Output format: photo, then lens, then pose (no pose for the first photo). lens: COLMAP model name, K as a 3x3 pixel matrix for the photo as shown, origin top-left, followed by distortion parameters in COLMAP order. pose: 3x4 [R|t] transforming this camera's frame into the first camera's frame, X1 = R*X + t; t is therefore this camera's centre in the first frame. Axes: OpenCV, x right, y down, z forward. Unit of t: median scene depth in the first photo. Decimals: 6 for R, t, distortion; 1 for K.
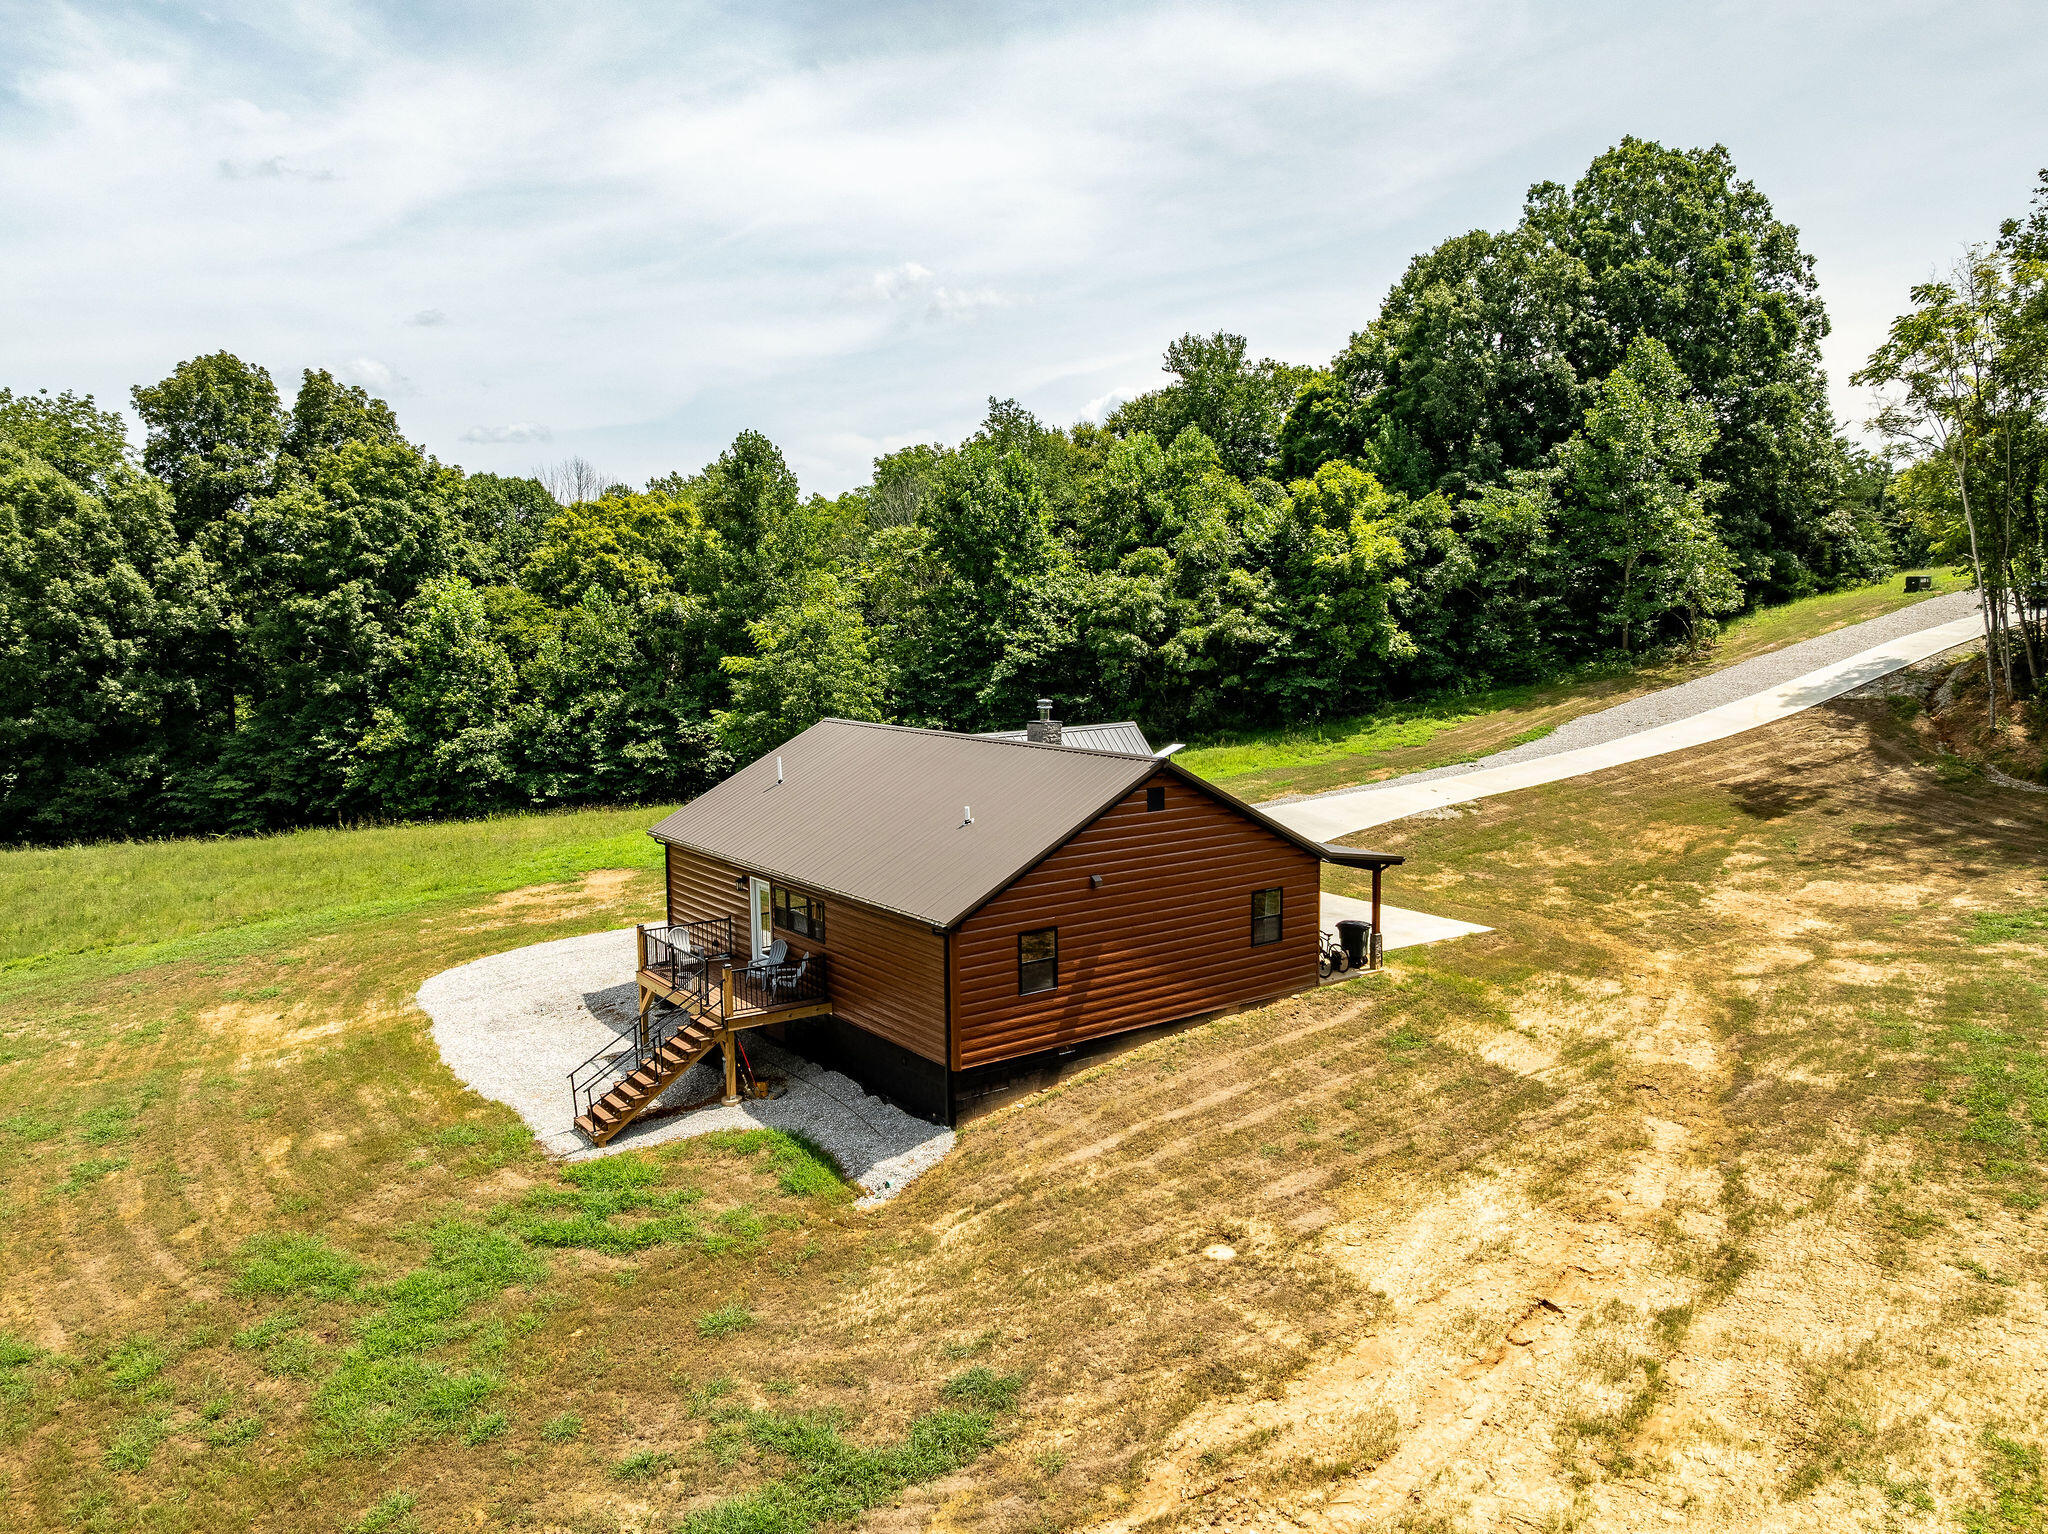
lens RADIAL K [[1426.6, 0, 1019.5], [0, 1426.6, 758.2], [0, 0, 1]] dist [-0.027323, -0.012901]
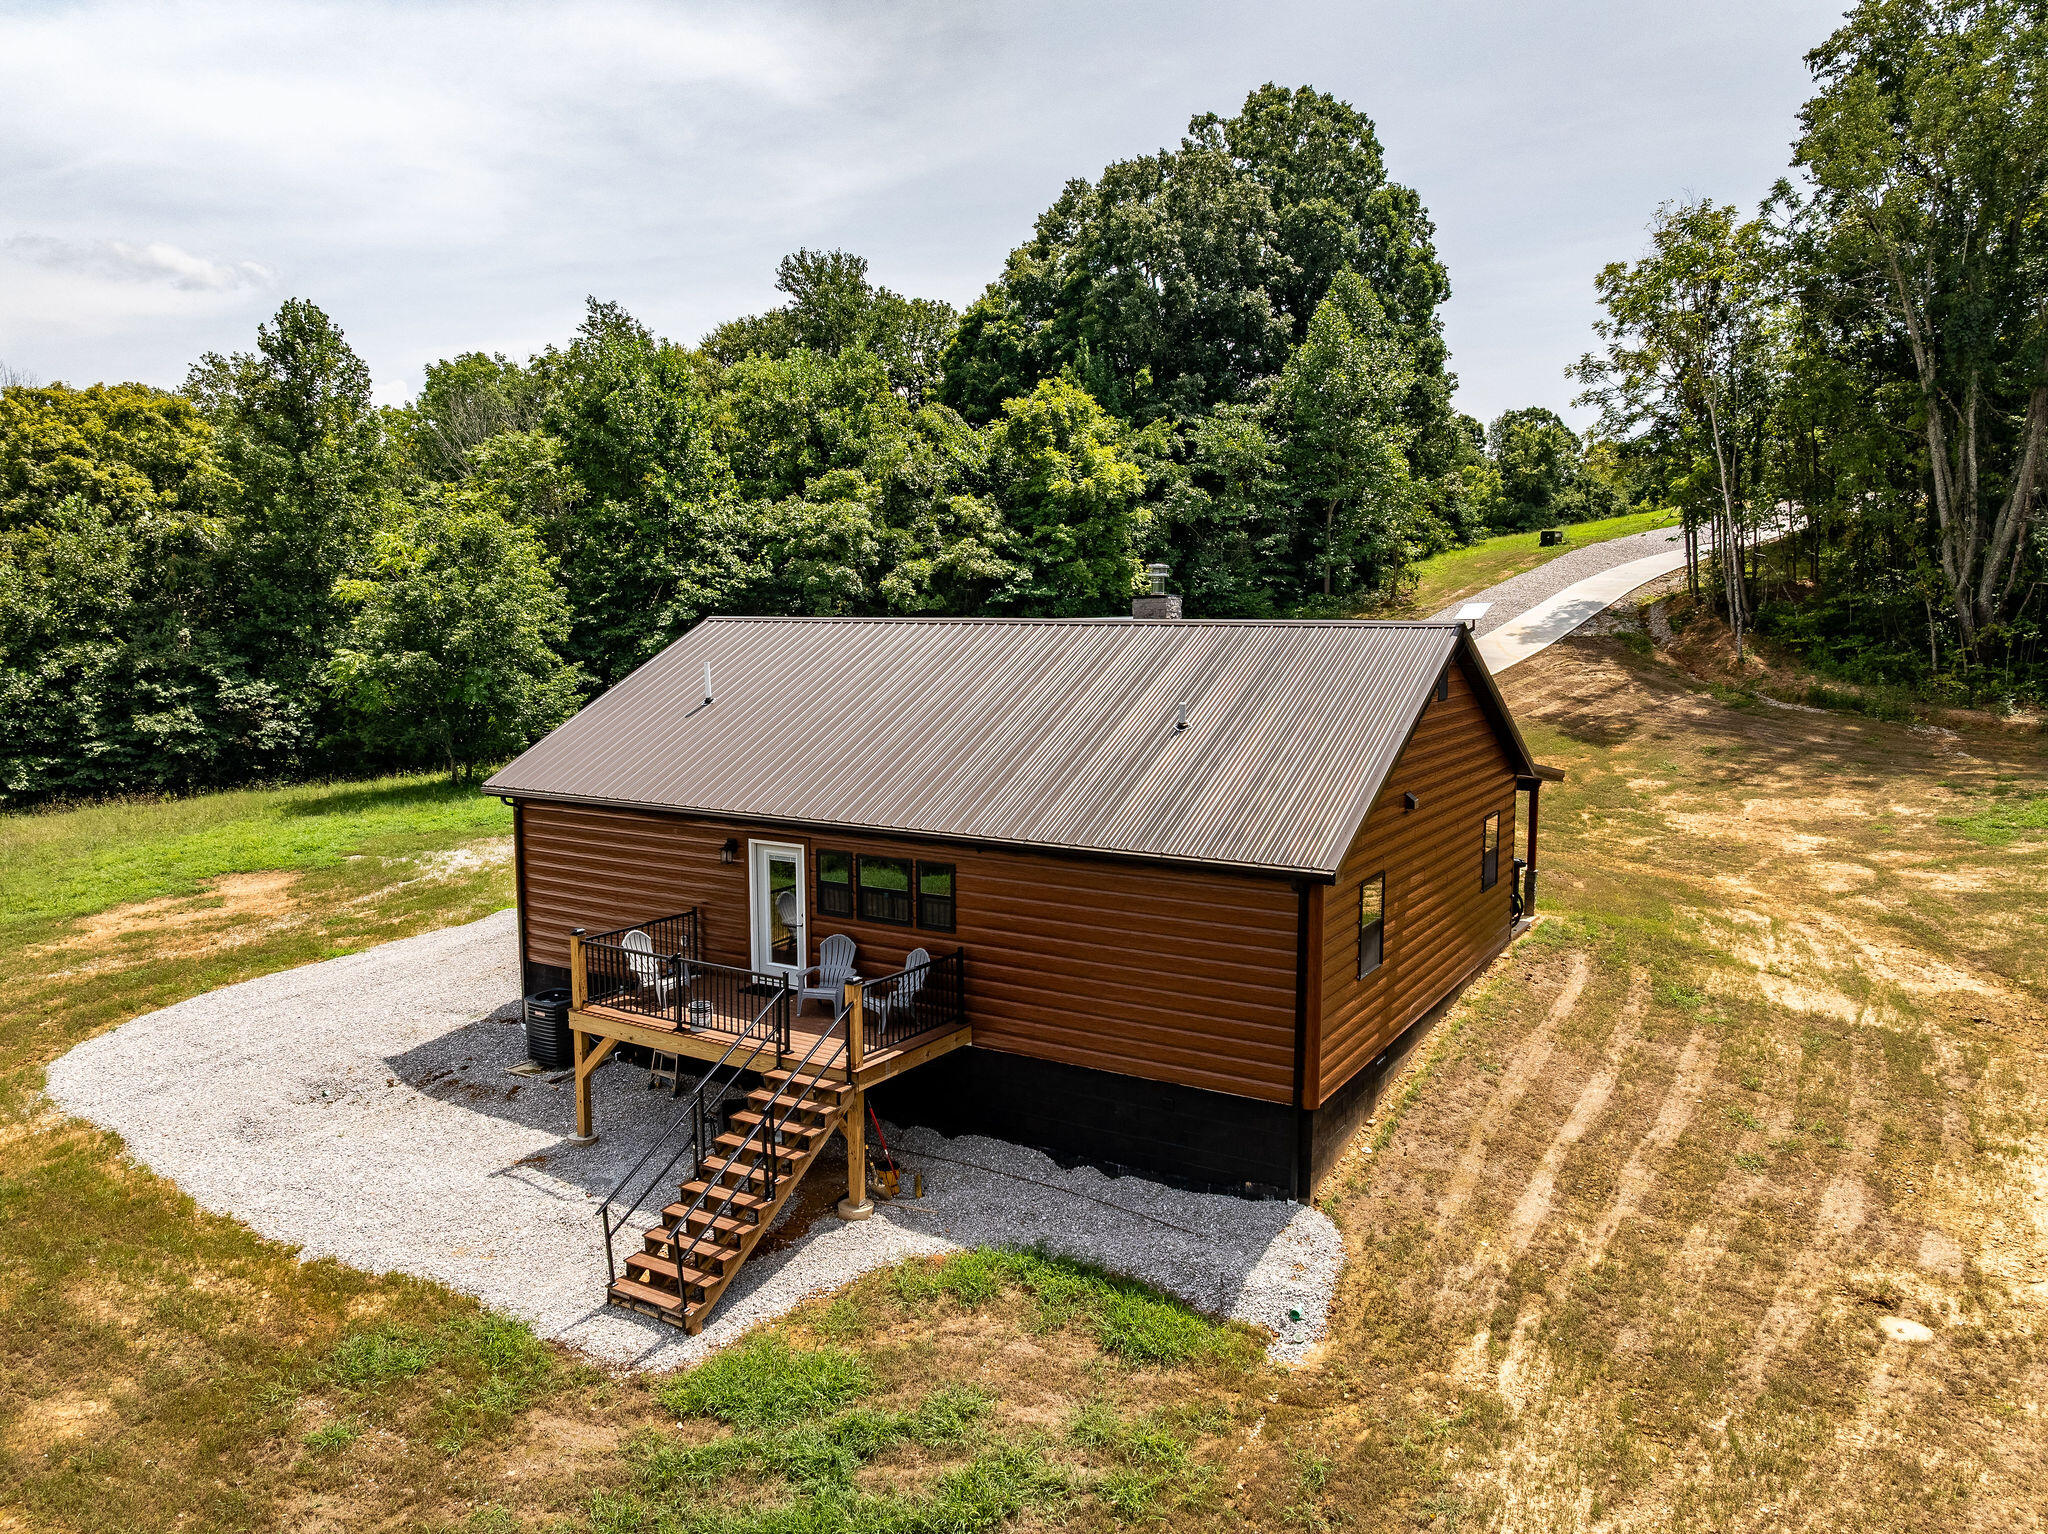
lens RADIAL K [[1426.6, 0, 1011.3], [0, 1426.6, 763.2], [0, 0, 1]] dist [-0.027323, -0.012901]
pose [[0.921774, -0.031420, 0.386452, -0.162164], [0.029999, 0.999503, 0.009709, 0.023865], [-0.386565, 0.002644, 0.922259, 0.193200]]
